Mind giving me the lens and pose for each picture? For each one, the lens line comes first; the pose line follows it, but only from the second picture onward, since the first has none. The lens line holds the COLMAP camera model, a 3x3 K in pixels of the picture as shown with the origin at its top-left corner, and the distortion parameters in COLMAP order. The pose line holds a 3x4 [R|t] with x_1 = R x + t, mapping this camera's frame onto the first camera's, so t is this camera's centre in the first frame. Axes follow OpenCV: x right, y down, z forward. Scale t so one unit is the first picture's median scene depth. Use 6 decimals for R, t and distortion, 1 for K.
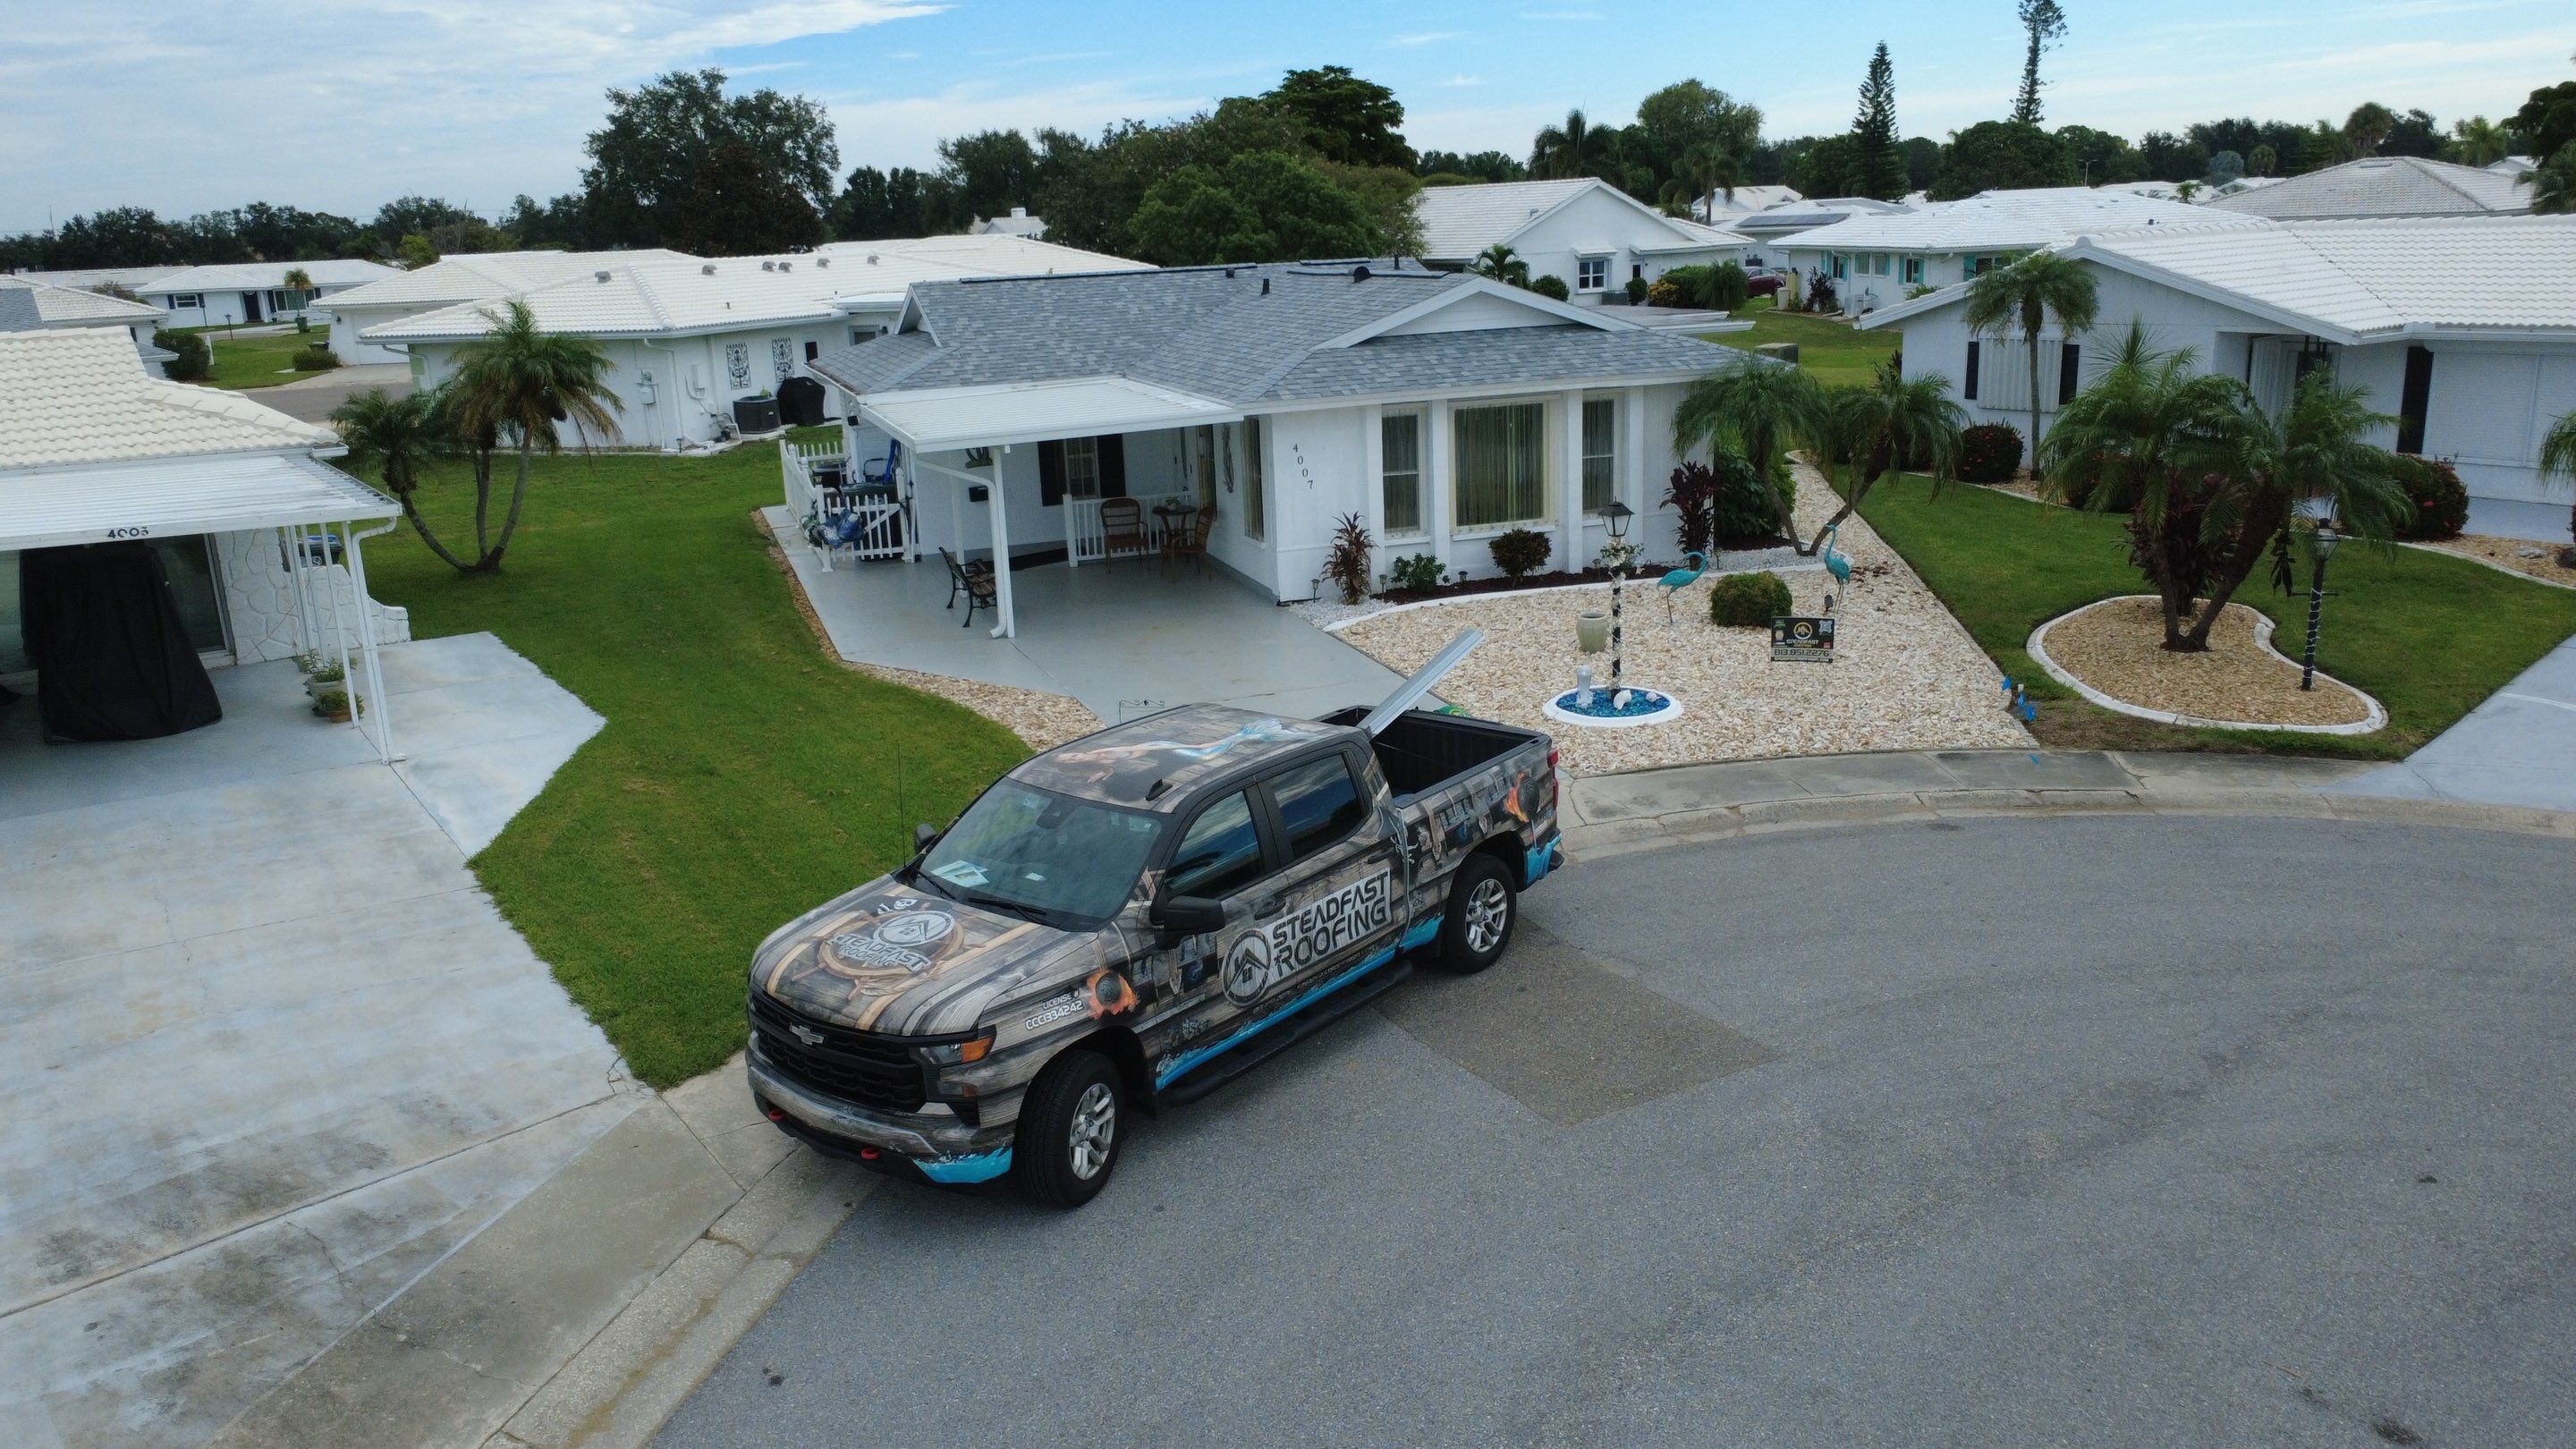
lens RADIAL K [[1874.3, 0, 1283.6], [0, 1874.3, 719.9], [0, 0, 1]] dist [-0.002740, 0.004891]
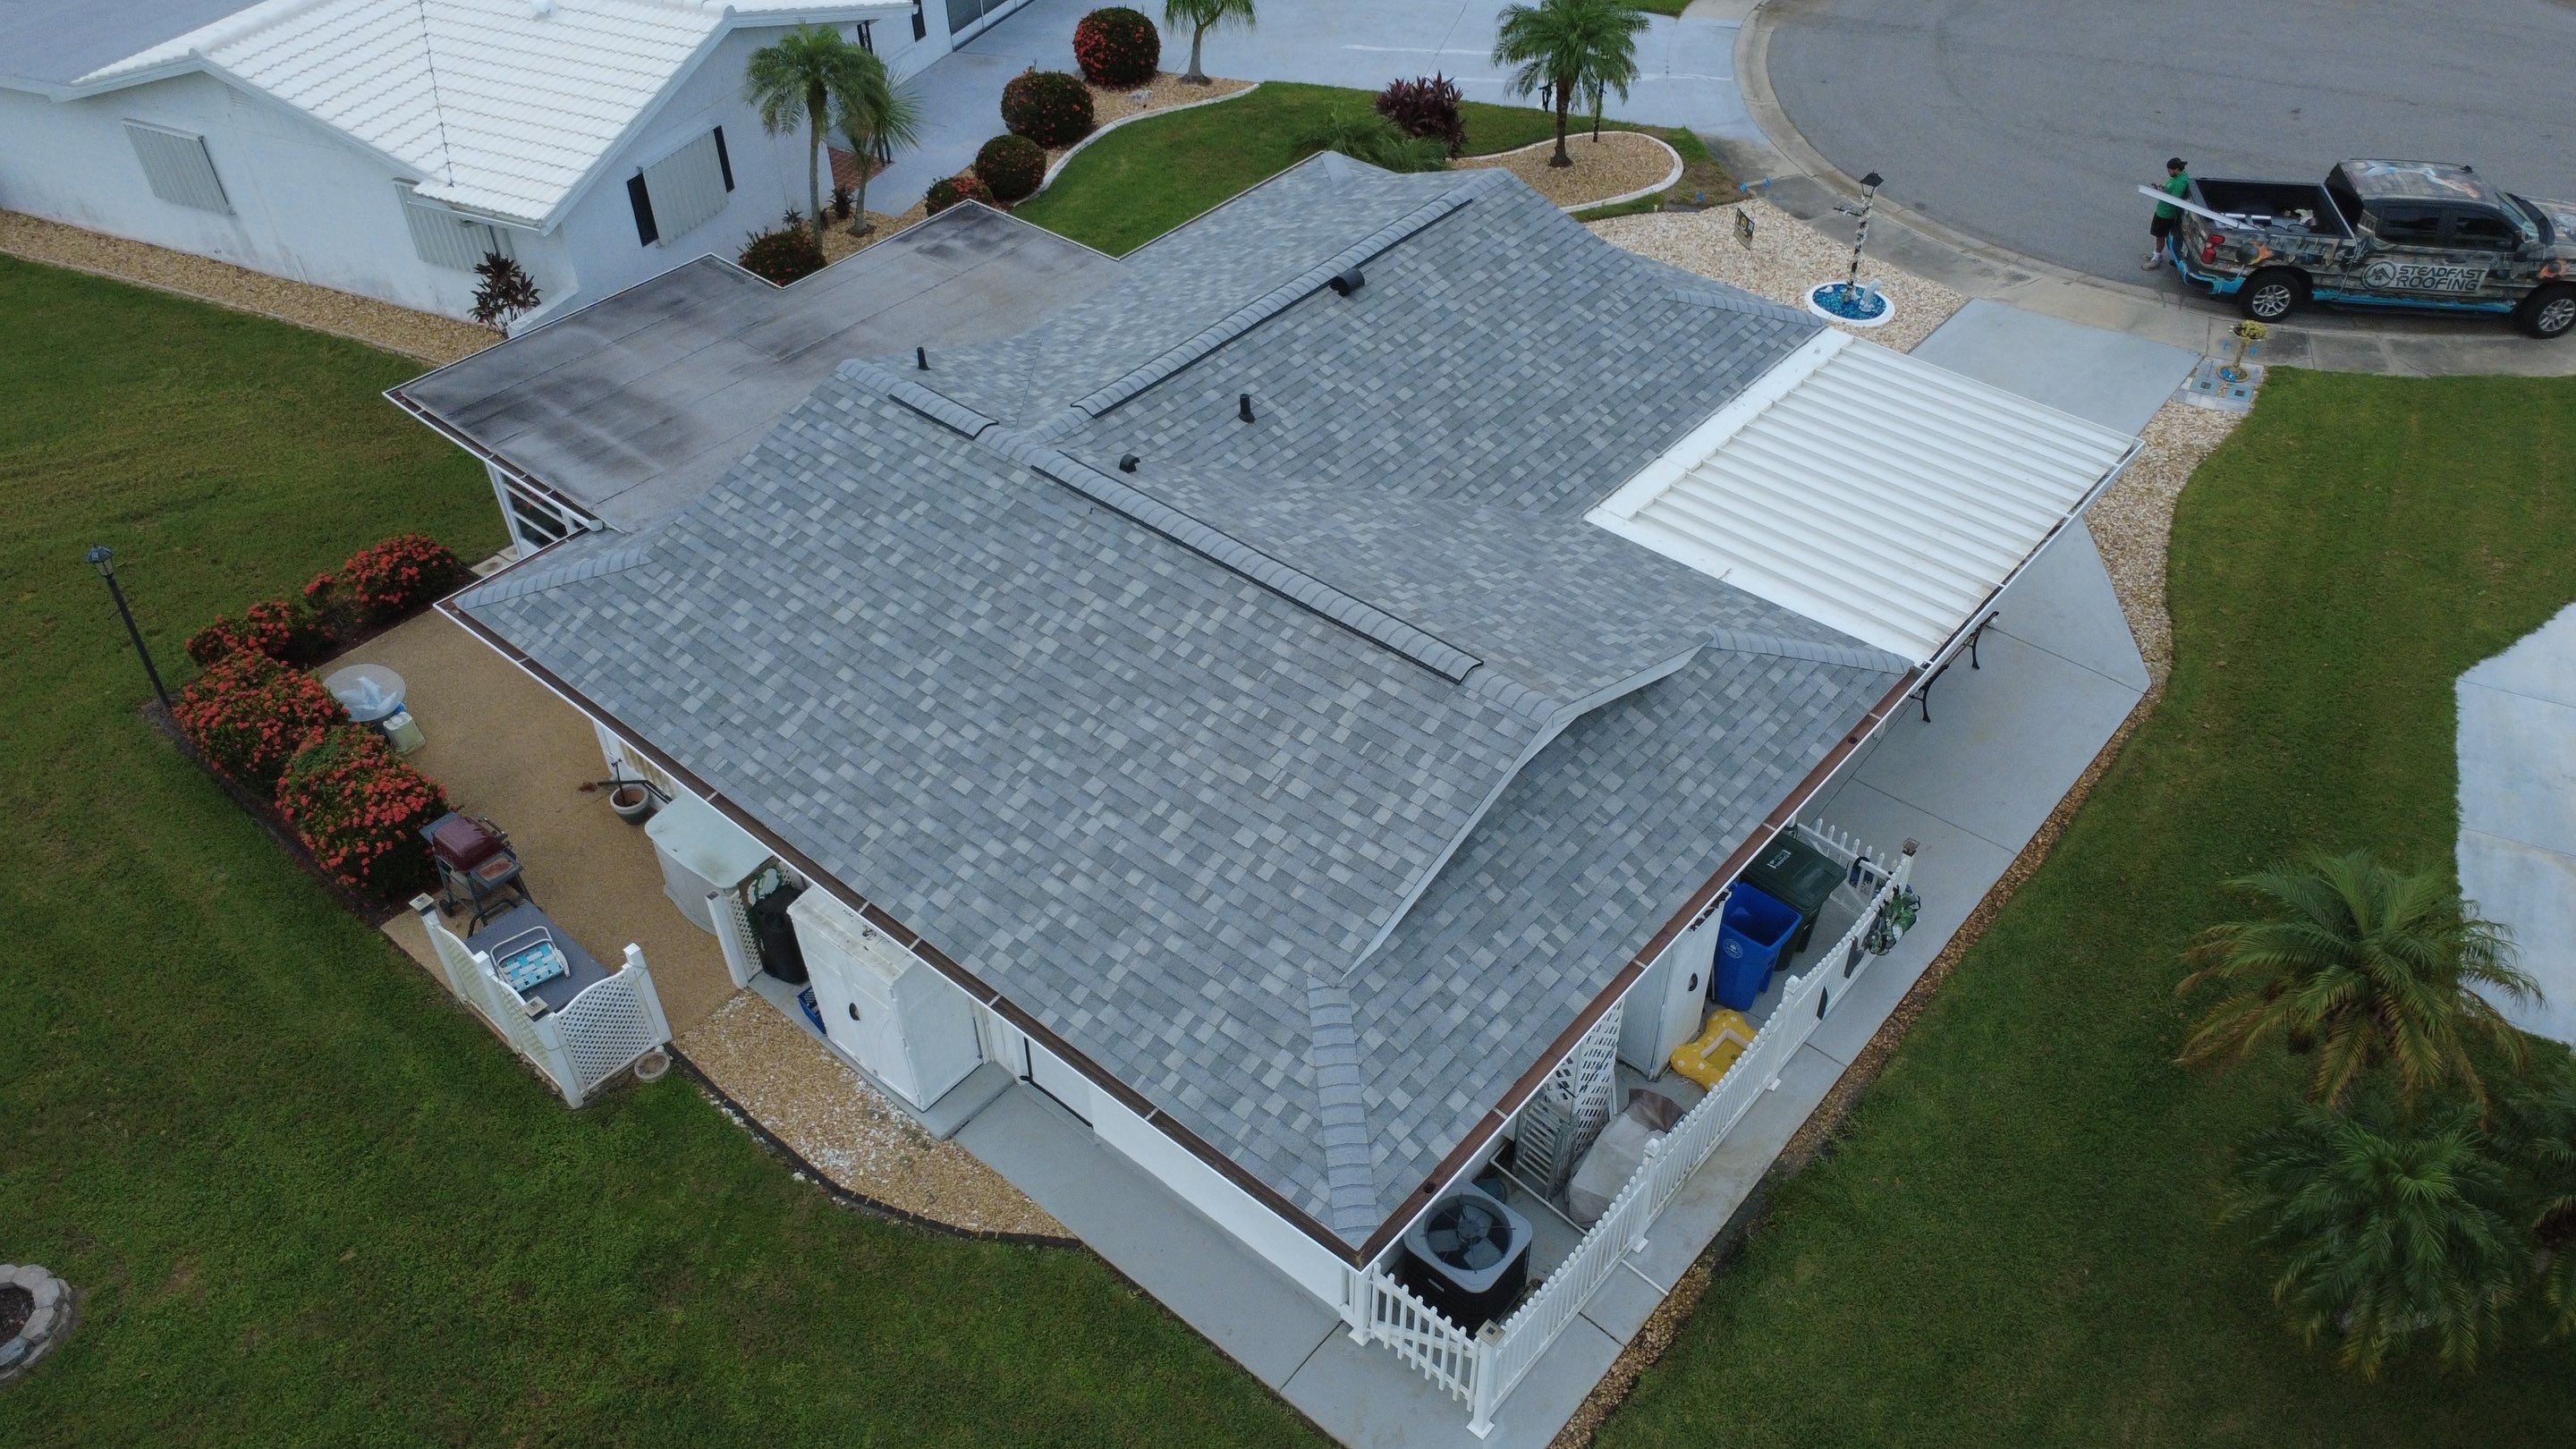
lens RADIAL K [[1869.3, 0, 1283.2], [0, 1869.3, 722.2], [0, 0, 1]] dist [-0.000531, 0.001884]
pose [[-0.501922, -0.524815, 0.687491, -0.790758], [0.258856, 0.667283, 0.698374, -0.932287], [-0.825268, 0.528491, -0.199073, 1.820134]]
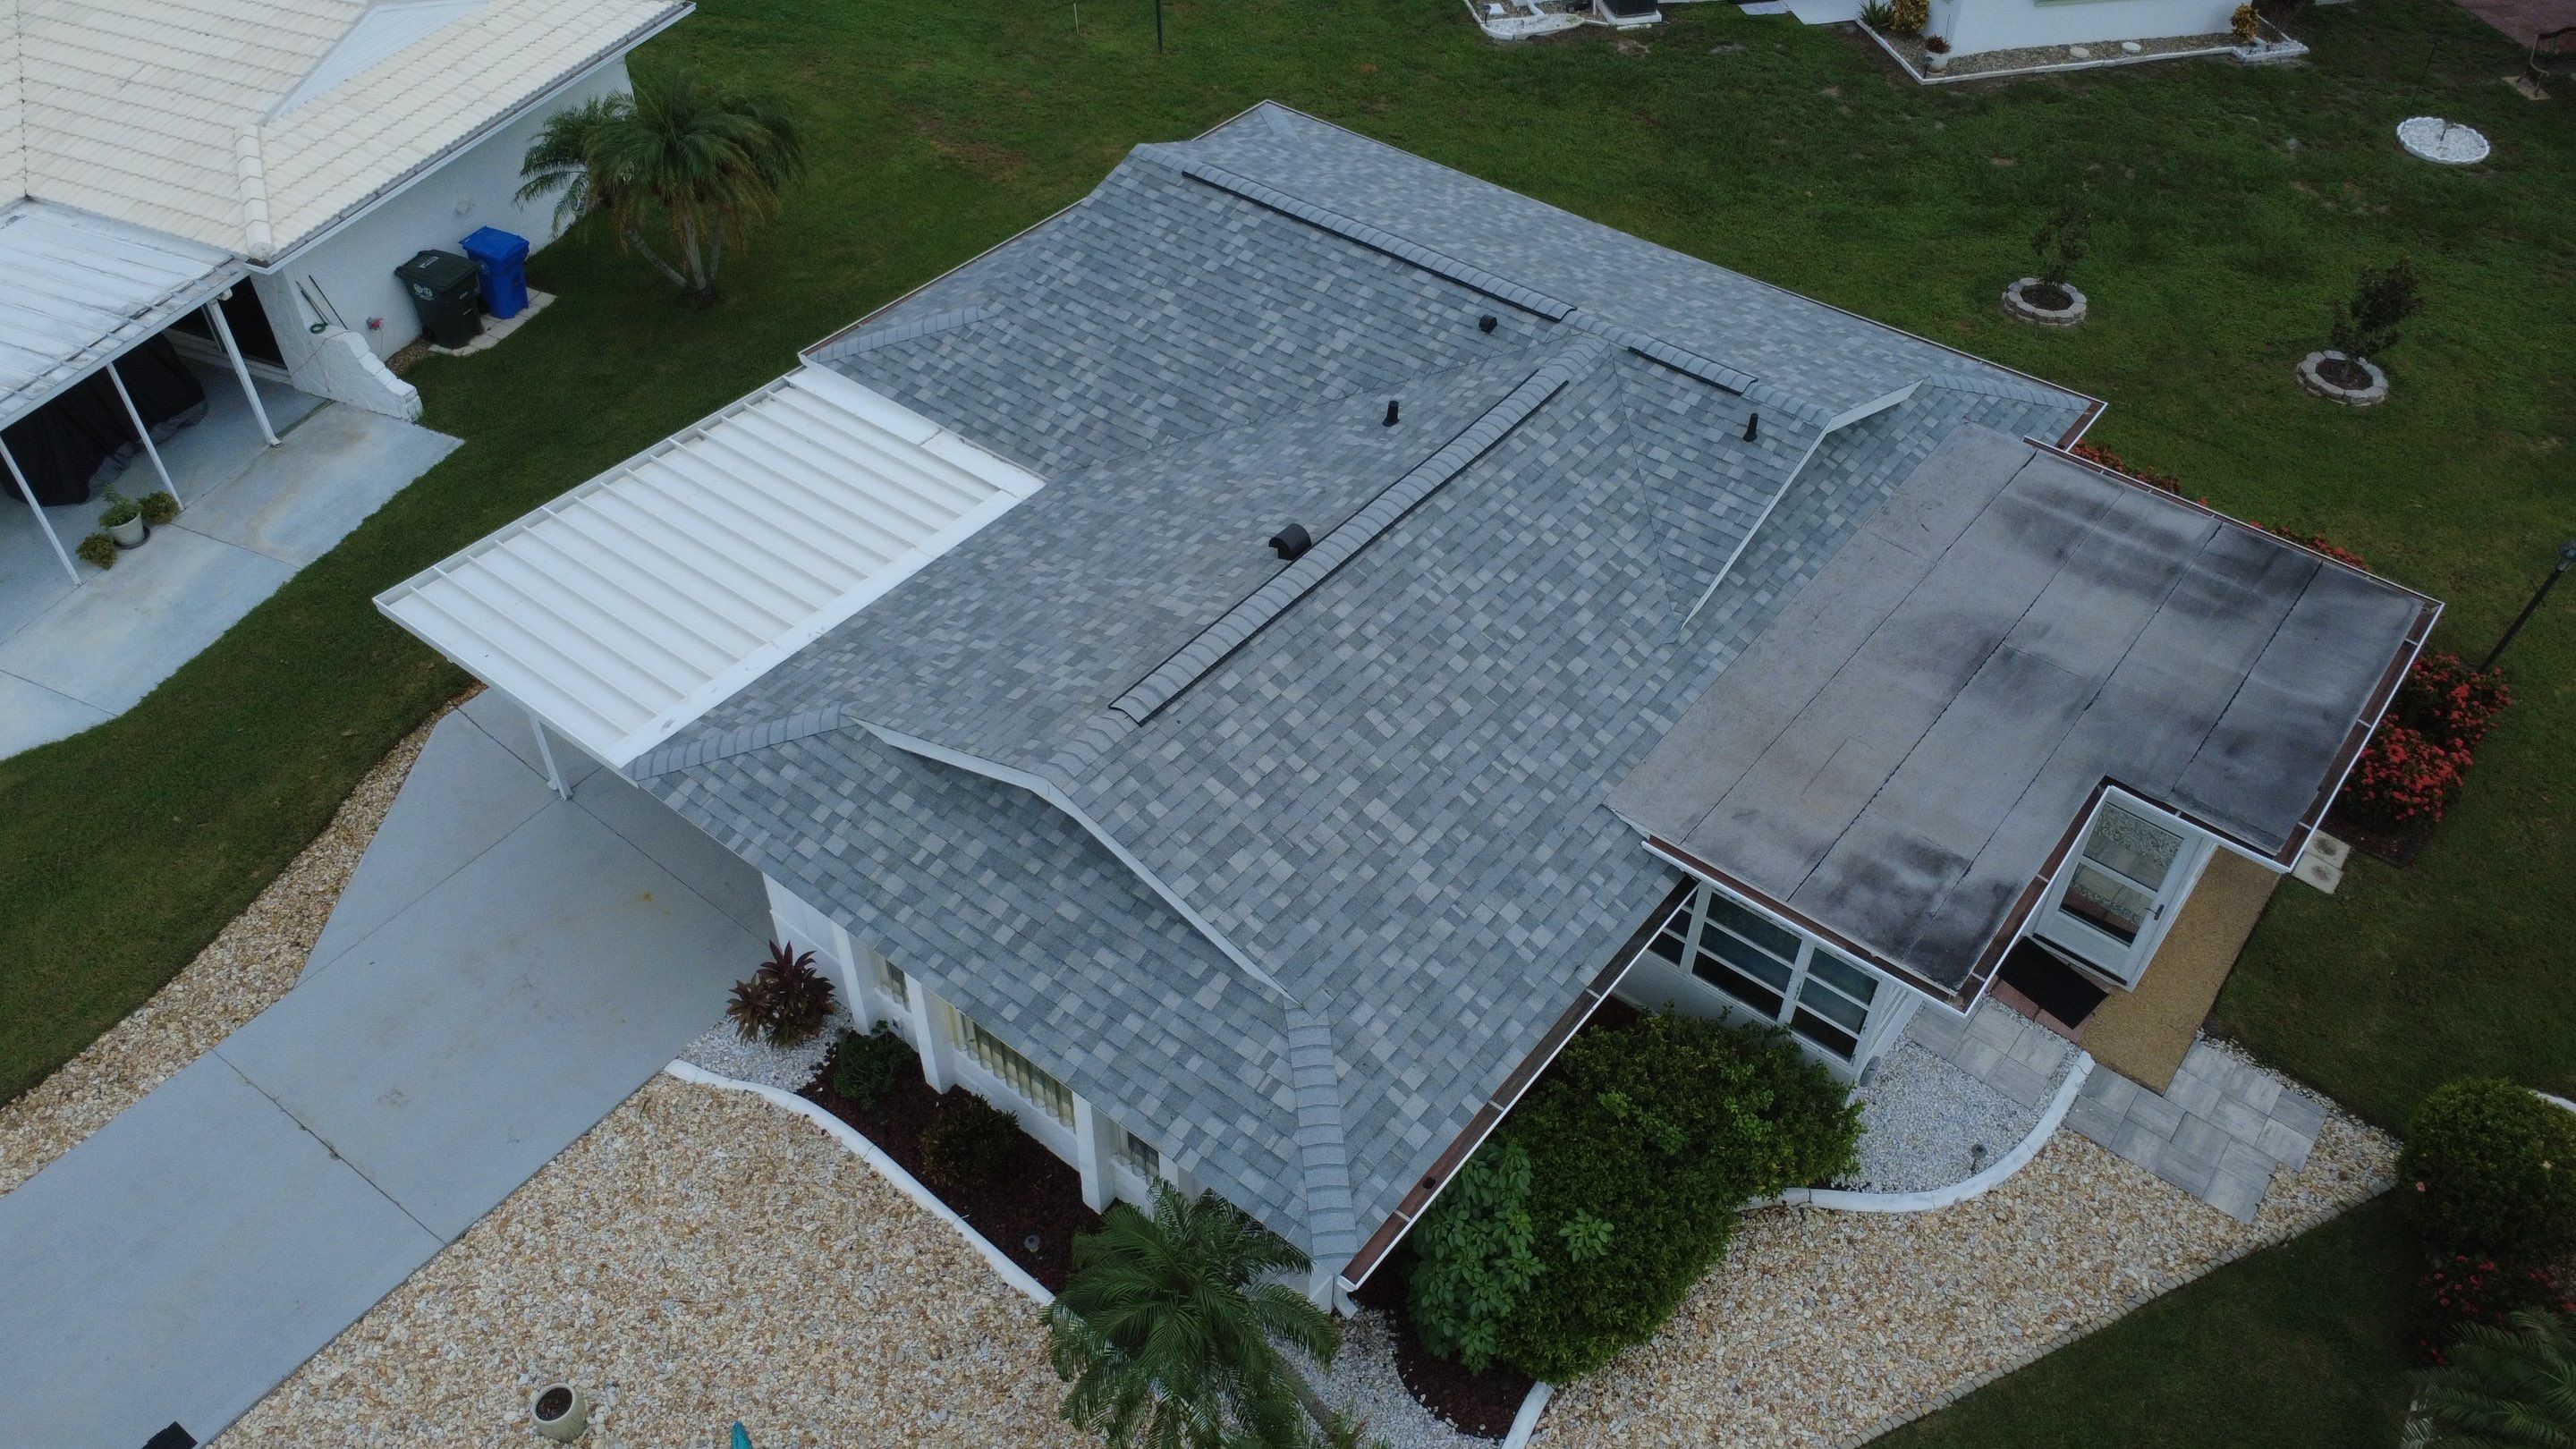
lens RADIAL K [[1874.3, 0, 1283.6], [0, 1874.3, 719.9], [0, 0, 1]] dist [-0.002740, 0.004891]
pose [[0.537029, 0.611503, -0.581089, 0.602014], [-0.250936, 0.773470, 0.582044, -0.777608], [0.805376, -0.166758, 0.568824, 0.942102]]
